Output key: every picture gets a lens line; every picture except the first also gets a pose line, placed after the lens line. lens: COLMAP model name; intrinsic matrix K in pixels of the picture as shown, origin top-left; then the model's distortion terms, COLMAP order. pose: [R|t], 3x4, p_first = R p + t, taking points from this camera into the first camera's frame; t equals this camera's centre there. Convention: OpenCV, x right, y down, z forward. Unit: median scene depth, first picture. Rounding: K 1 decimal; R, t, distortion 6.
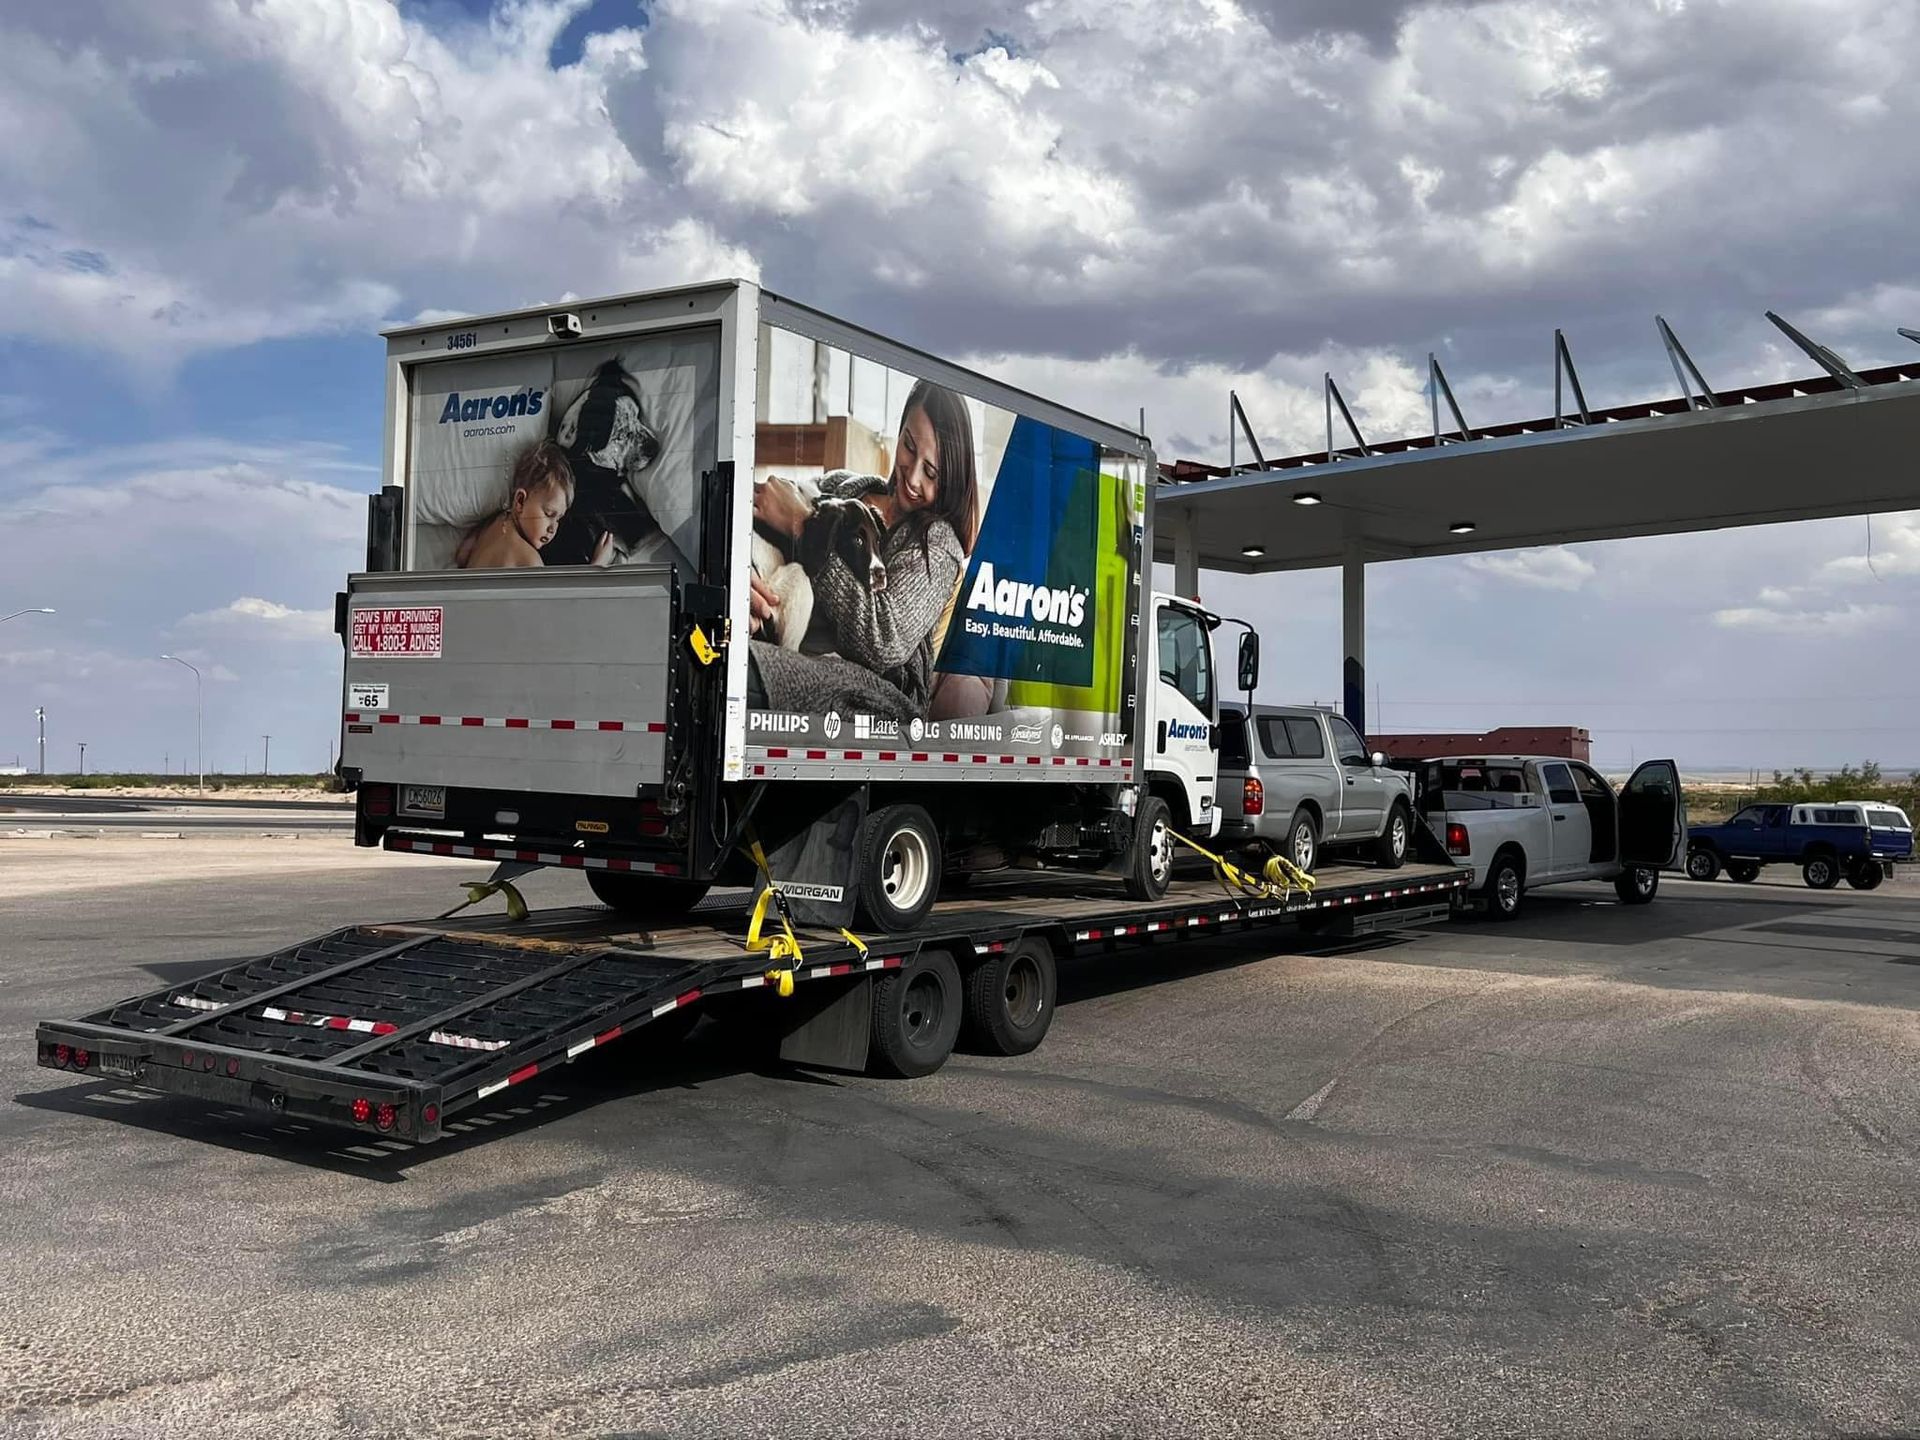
lens RADIAL K [[1532.1, 0, 955.6], [0, 1532.1, 734.4], [0, 0, 1]] dist [0.116410, -0.179081]
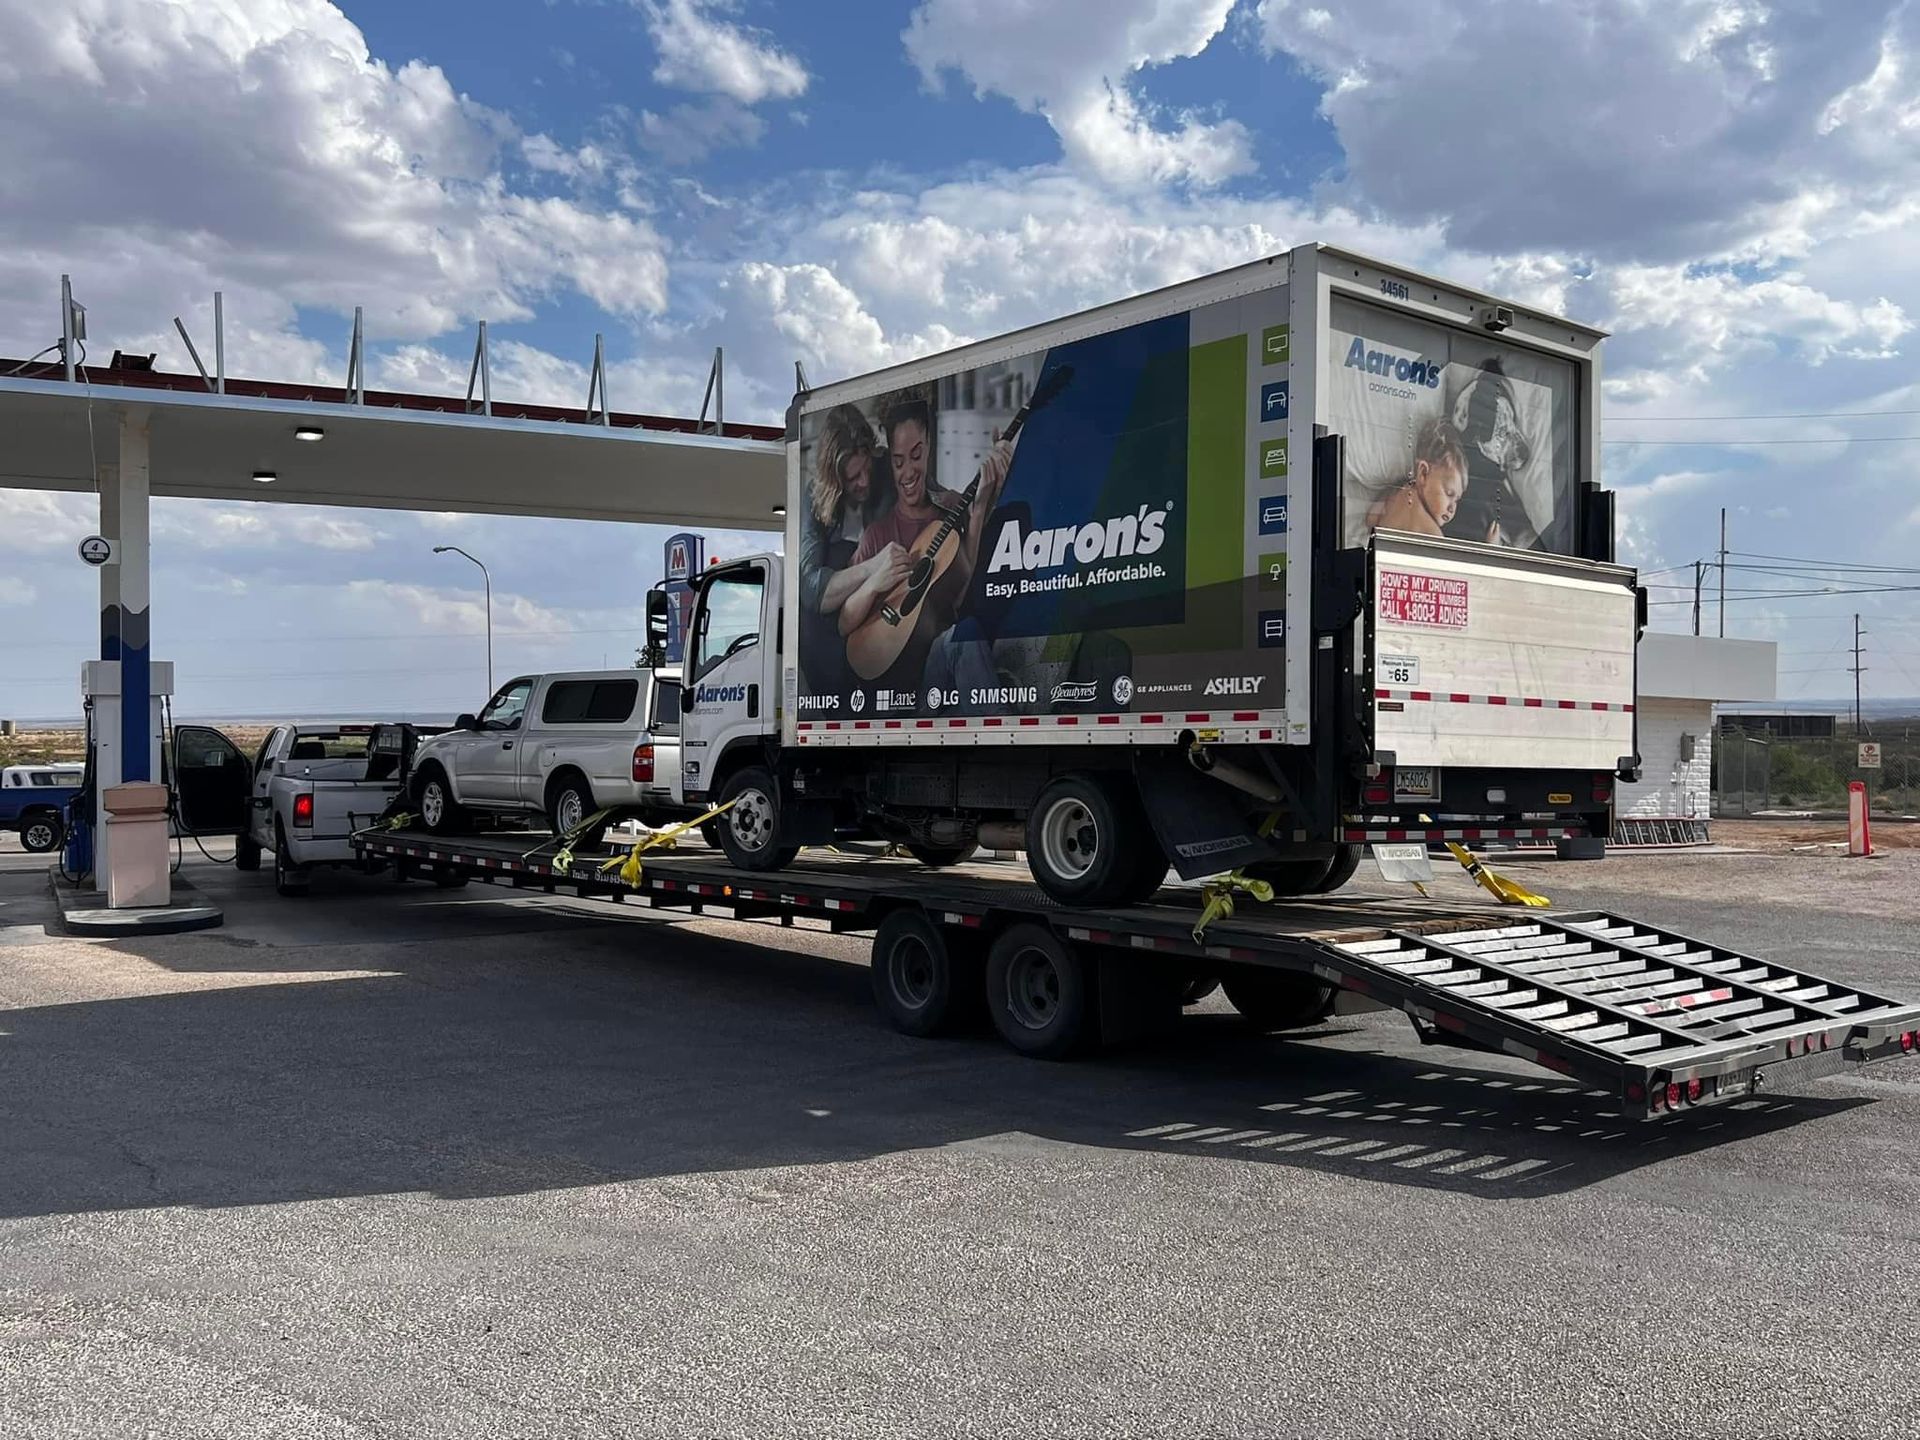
lens RADIAL K [[1517.1, 0, 964.5], [0, 1517.1, 722.7], [0, 0, 1]] dist [0.109123, -0.145150]
pose [[0.384820, -0.008438, 0.922953, -1.300294], [-0.008469, 0.999884, 0.012672, -0.003266], [-0.922953, -0.012693, 0.384704, 0.901648]]
